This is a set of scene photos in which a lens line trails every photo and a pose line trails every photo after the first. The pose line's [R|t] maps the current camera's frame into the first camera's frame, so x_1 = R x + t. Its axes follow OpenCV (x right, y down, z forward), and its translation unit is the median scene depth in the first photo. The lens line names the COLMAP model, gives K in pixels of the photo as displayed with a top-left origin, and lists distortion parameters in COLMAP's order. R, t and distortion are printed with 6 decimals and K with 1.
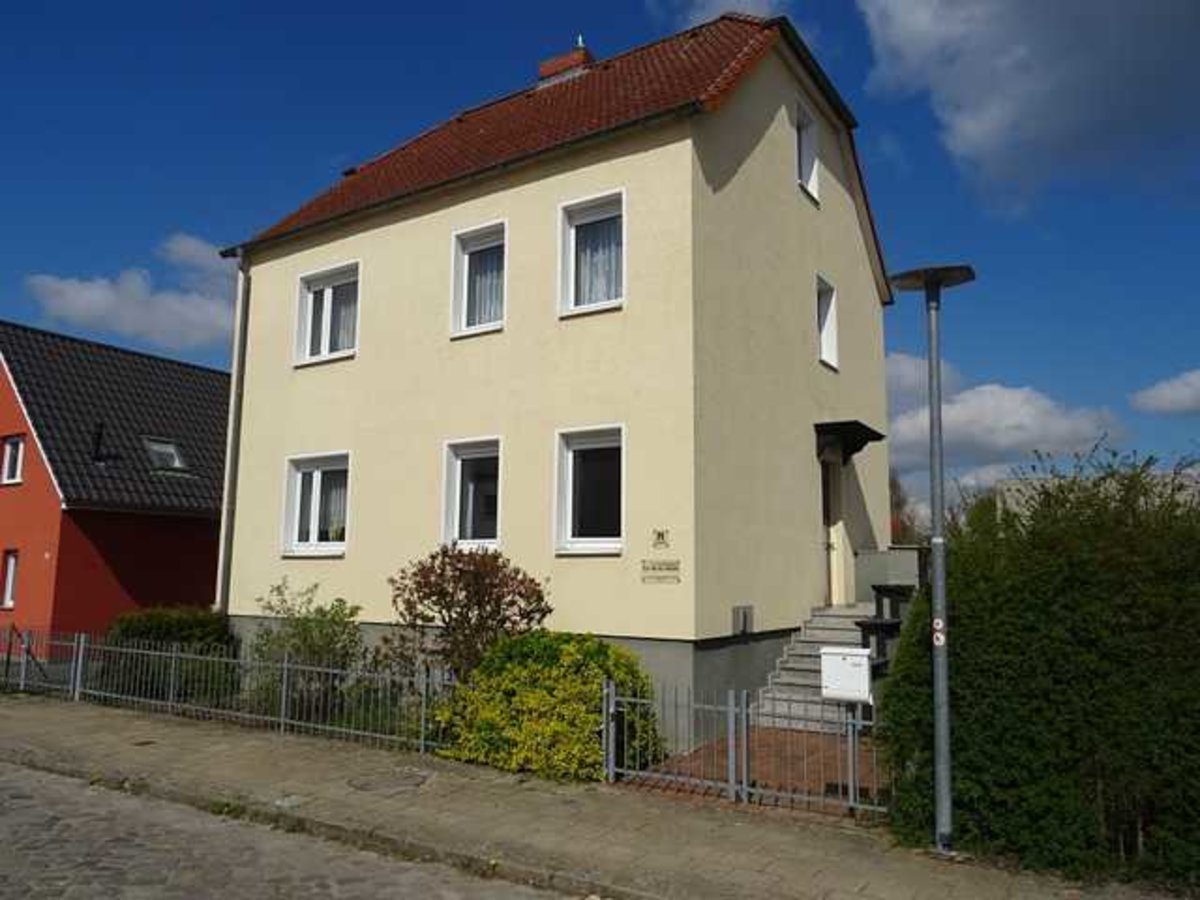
lens RADIAL K [[864.7, 0, 590.8], [0, 864.7, 449.5], [0, 0, 1]] dist [0.006910, -0.008847]
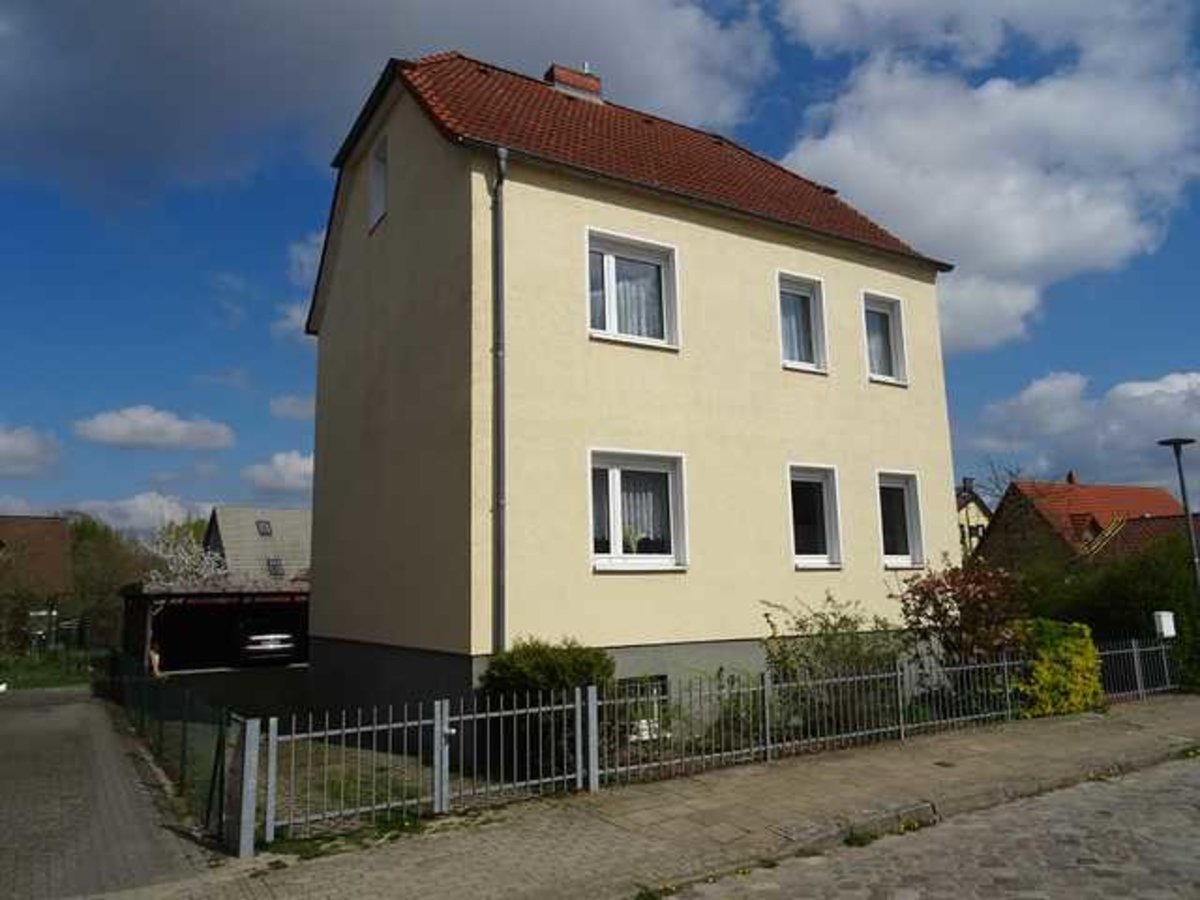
lens RADIAL K [[864.7, 0, 596.6], [0, 864.7, 450.7], [0, 0, 1]] dist [0.006910, -0.008847]
pose [[0.435997, 0.128305, 0.890755, -1.095716], [-0.101664, 0.990471, -0.092907, 0.088395], [-0.894187, -0.050050, 0.444886, 0.656523]]
